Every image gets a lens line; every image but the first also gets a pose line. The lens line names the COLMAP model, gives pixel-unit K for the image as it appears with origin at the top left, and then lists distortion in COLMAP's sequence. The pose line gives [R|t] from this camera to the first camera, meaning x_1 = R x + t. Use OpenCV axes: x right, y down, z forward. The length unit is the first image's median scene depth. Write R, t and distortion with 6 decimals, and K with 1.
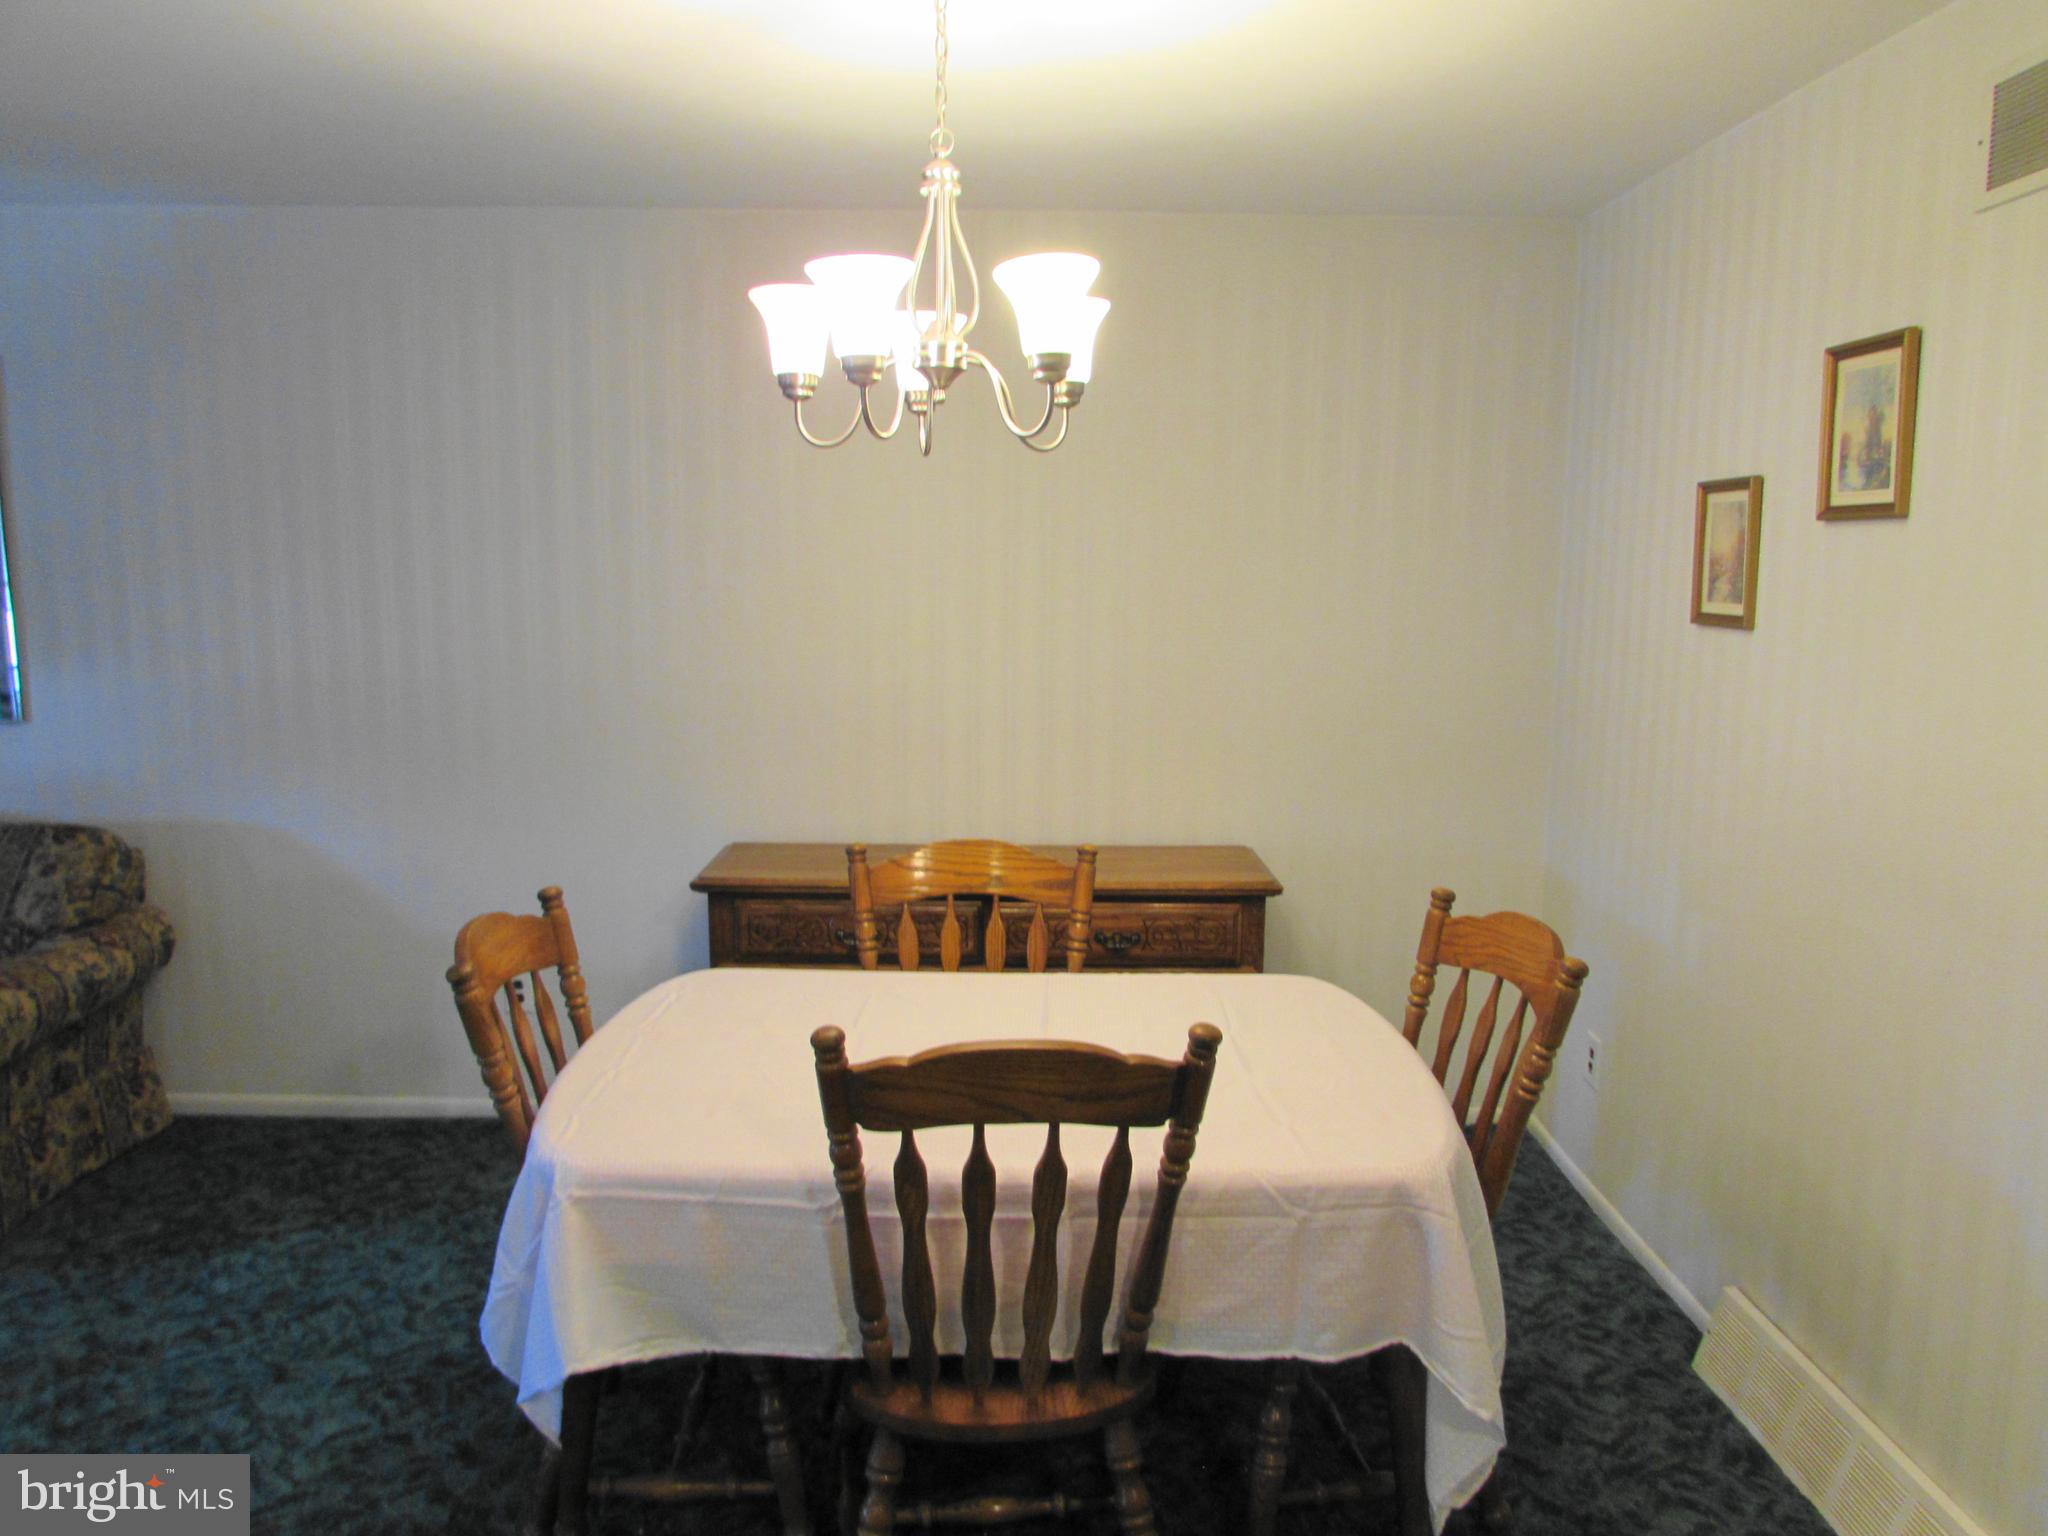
lens RADIAL K [[1443.1, 0, 1031.7], [0, 1443.1, 764.9], [0, 0, 1]] dist [-0.039507, 0.026668]
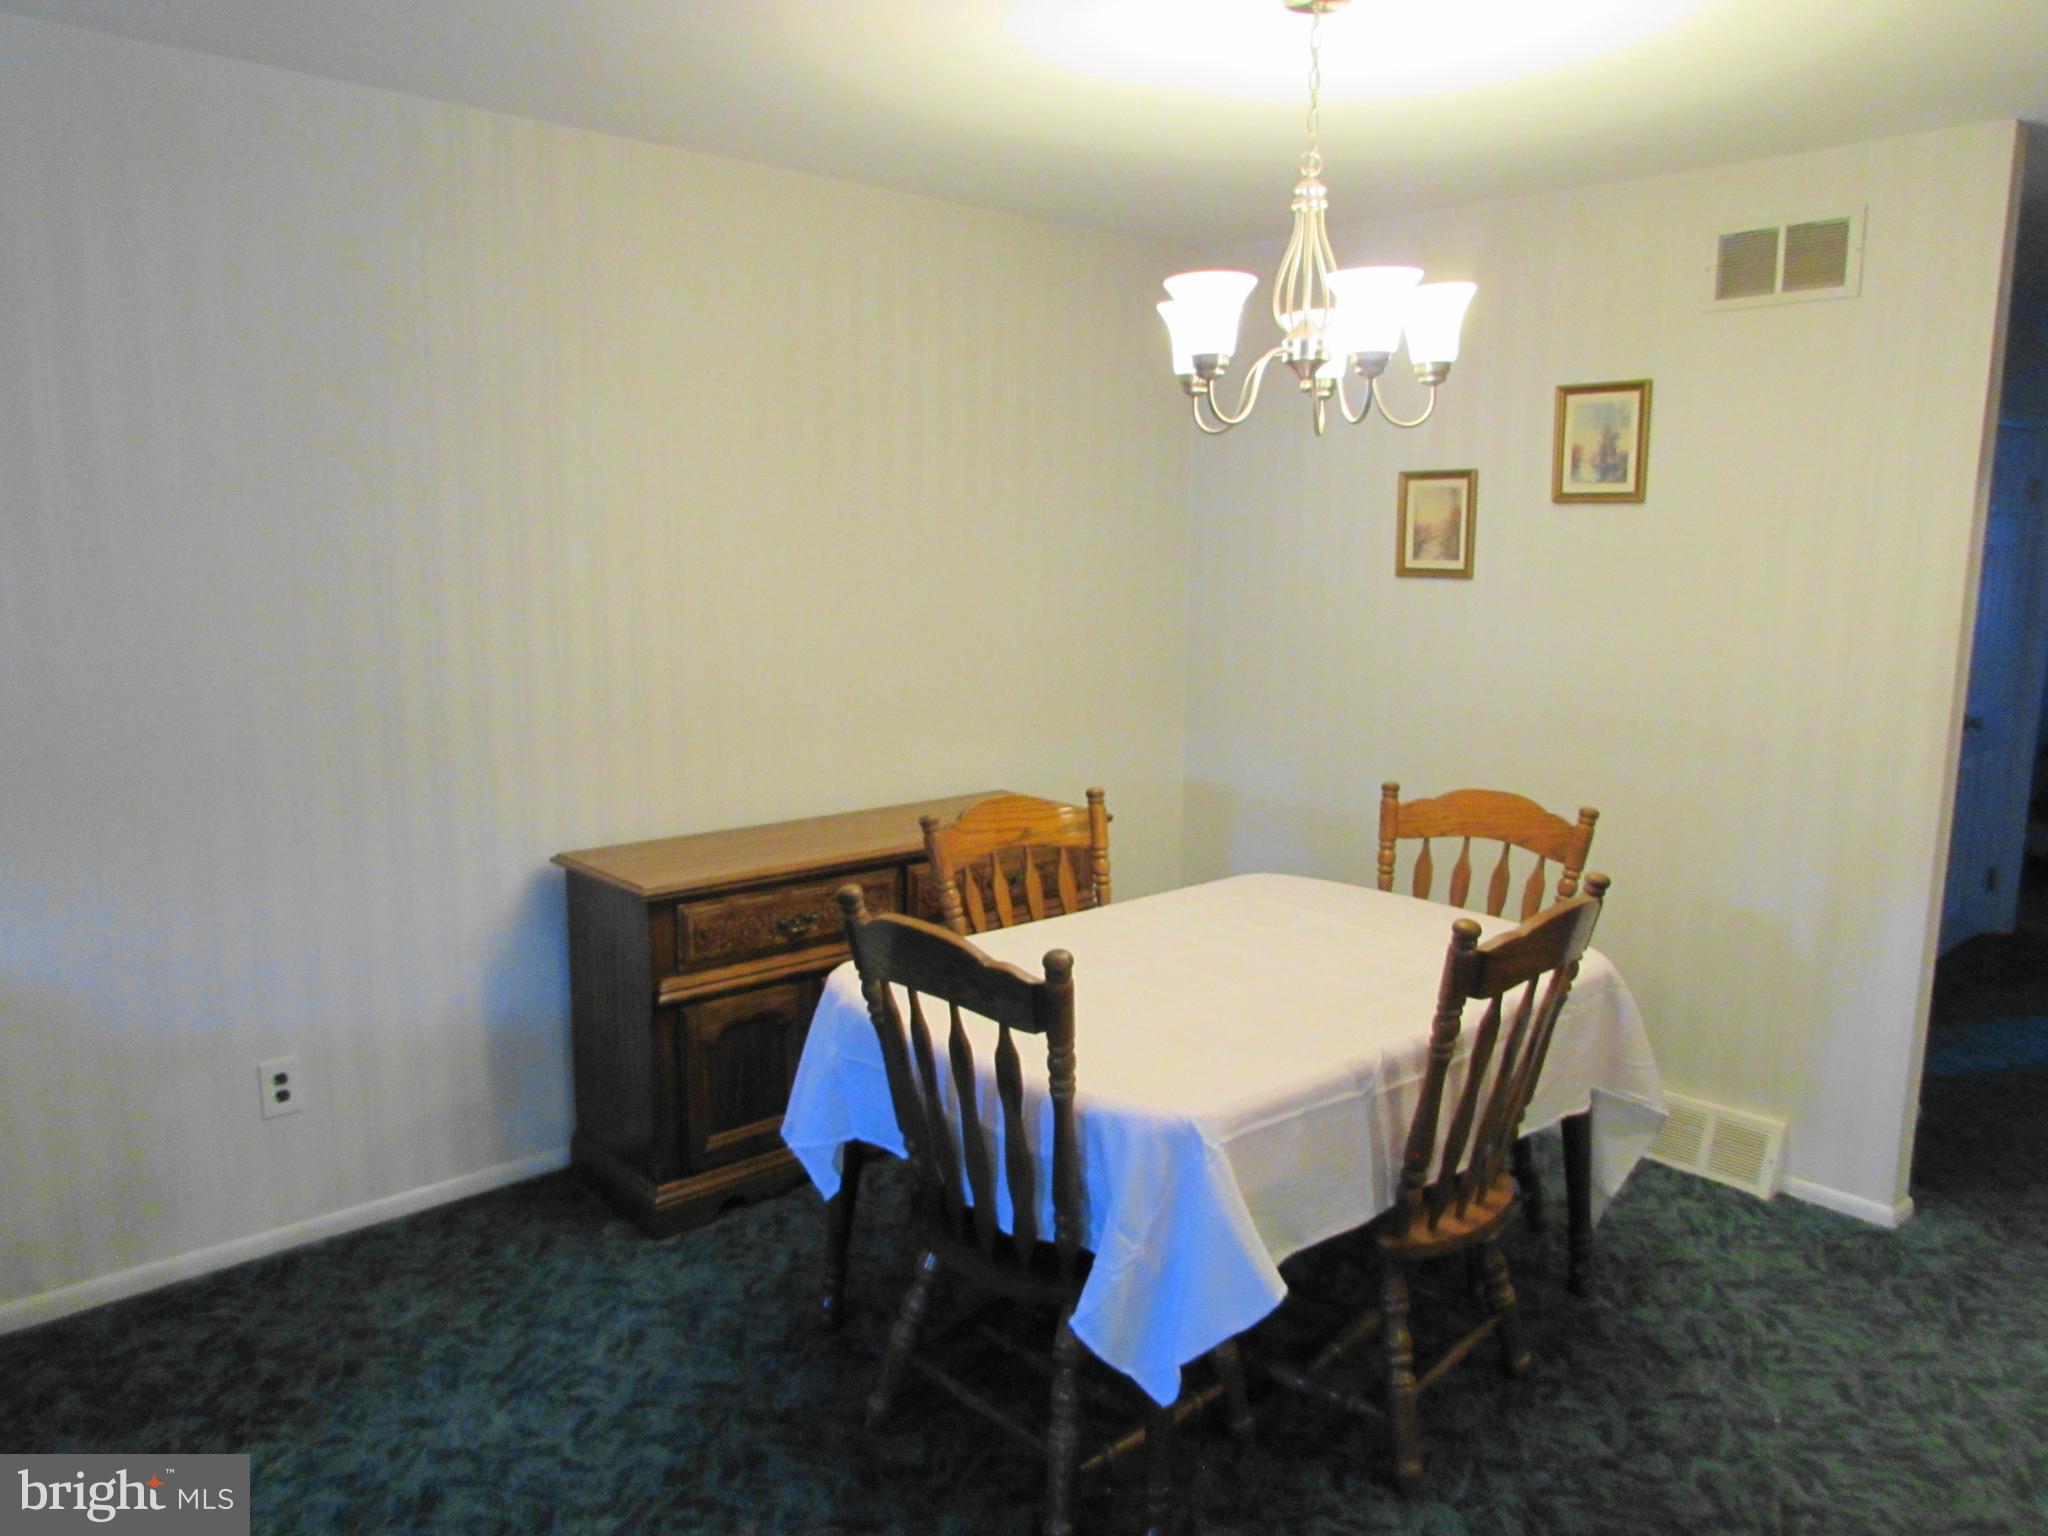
lens RADIAL K [[1448.5, 0, 1026.5], [0, 1448.5, 768.5], [0, 0, 1]] dist [-0.020888, -0.000031]
pose [[0.750311, -0.106265, 0.652489, -0.896020], [0.090696, 0.994210, 0.057625, -0.035043], [-0.654834, 0.015941, 0.755604, 0.246735]]
